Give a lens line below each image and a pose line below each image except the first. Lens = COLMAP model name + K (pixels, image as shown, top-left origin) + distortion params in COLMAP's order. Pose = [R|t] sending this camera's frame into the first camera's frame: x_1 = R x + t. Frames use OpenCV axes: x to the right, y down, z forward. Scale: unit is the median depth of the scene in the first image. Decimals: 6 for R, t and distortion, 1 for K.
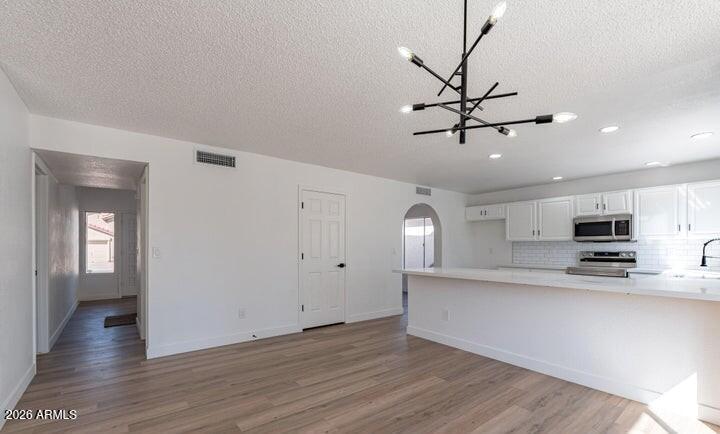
lens RADIAL K [[316.3, 0, 361.9], [0, 316.3, 246.1], [0, 0, 1]] dist [-0.000498, -0.000001]
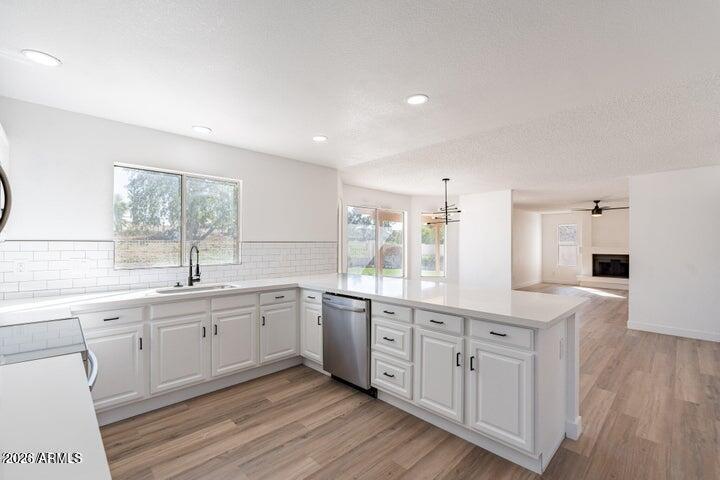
lens RADIAL K [[324.6, 0, 360.9], [0, 324.6, 237.5], [0, 0, 1]] dist [-0.004870, -0.000579]
pose [[-0.993156, -0.007776, -0.116534, 0.490469], [-0.004665, 0.999626, -0.026948, -0.014409], [0.116700, -0.026220, -0.992821, 1.311066]]
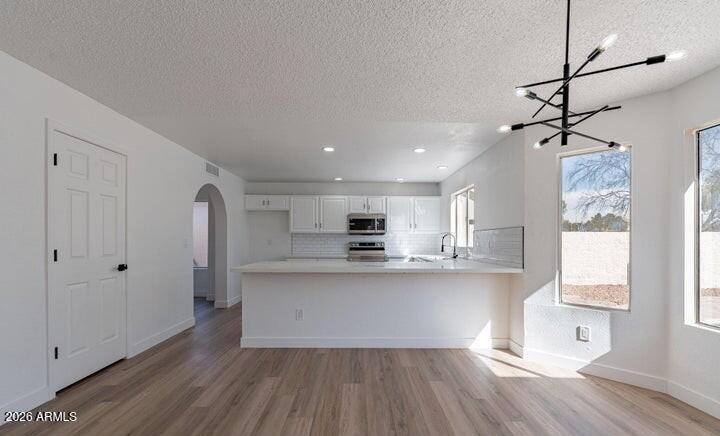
lens RADIAL K [[316.7, 0, 359.6], [0, 316.7, 235.7], [0, 0, 1]] dist [0.000606, 0.000092]
pose [[0.612798, 0.009174, 0.790186, -0.269502], [-0.006682, 0.999957, -0.006427, -0.000676], [-0.790211, -0.001342, 0.612833, 0.247726]]
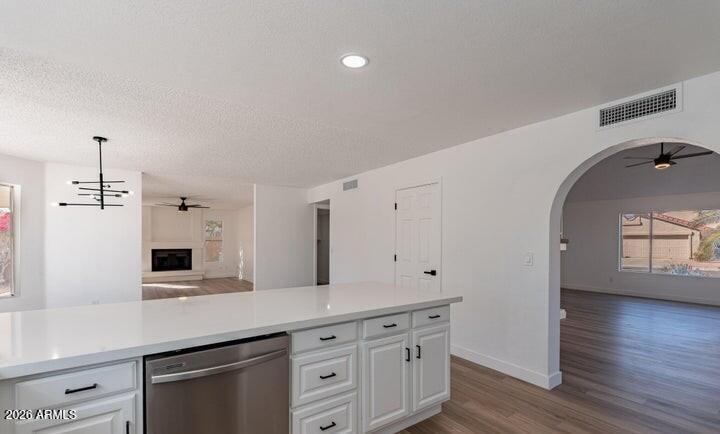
lens RADIAL K [[316.3, 0, 361.9], [0, 316.3, 246.1], [0, 0, 1]] dist [-0.000498, -0.000001]
pose [[-0.044375, 0.015472, -0.998895, 0.735720], [0.002979, 0.999878, 0.015355, -0.018329], [0.999010, -0.002295, -0.044416, 0.856483]]
